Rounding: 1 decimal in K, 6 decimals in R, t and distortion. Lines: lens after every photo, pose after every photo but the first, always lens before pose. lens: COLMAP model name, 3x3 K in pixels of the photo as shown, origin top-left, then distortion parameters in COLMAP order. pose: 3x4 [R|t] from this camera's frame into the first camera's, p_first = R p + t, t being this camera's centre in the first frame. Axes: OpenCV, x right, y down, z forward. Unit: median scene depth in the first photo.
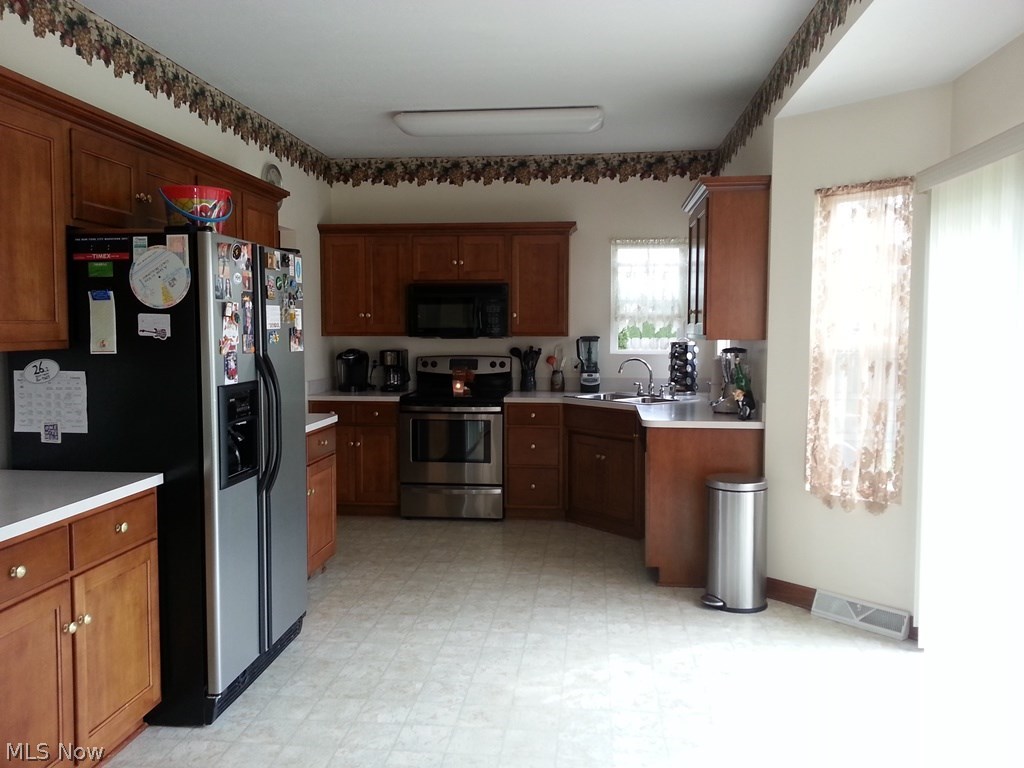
lens RADIAL K [[841.8, 0, 490.8], [0, 841.8, 382.1], [0, 0, 1]] dist [0.109079, -0.160073]
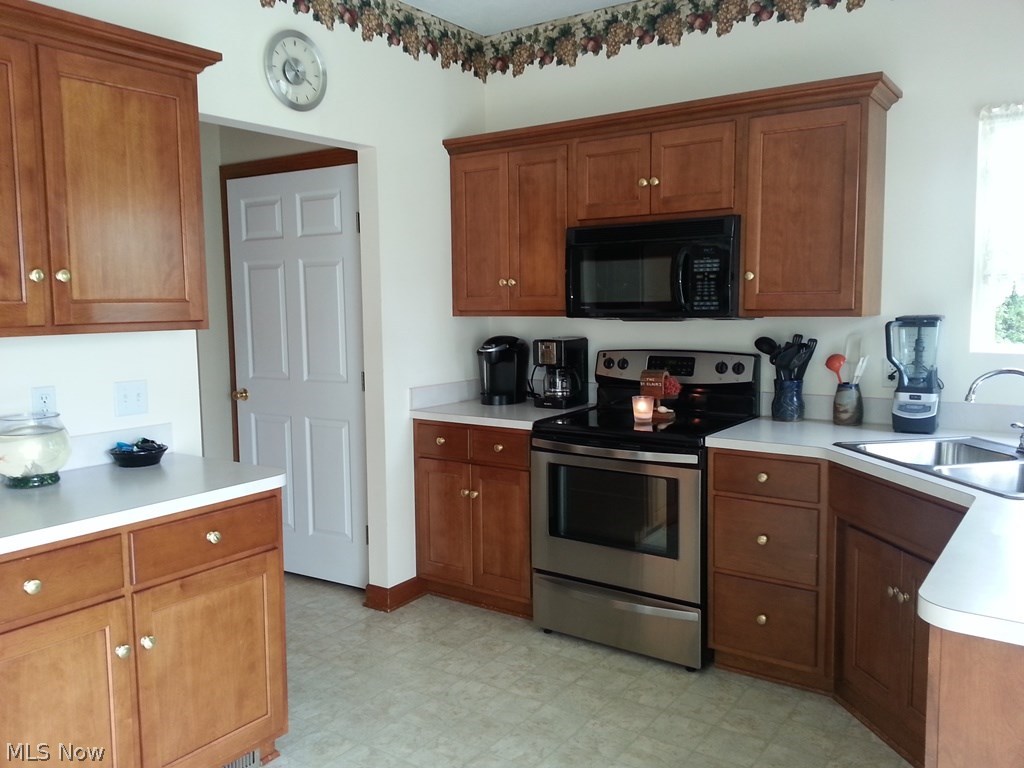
lens RADIAL K [[841.8, 0, 490.8], [0, 841.8, 382.1], [0, 0, 1]] dist [0.109079, -0.160073]
pose [[0.882367, 0.036126, -0.469174, 0.132056], [-0.018857, 0.998962, 0.041456, -0.032246], [0.470185, -0.027732, 0.882132, 0.453512]]
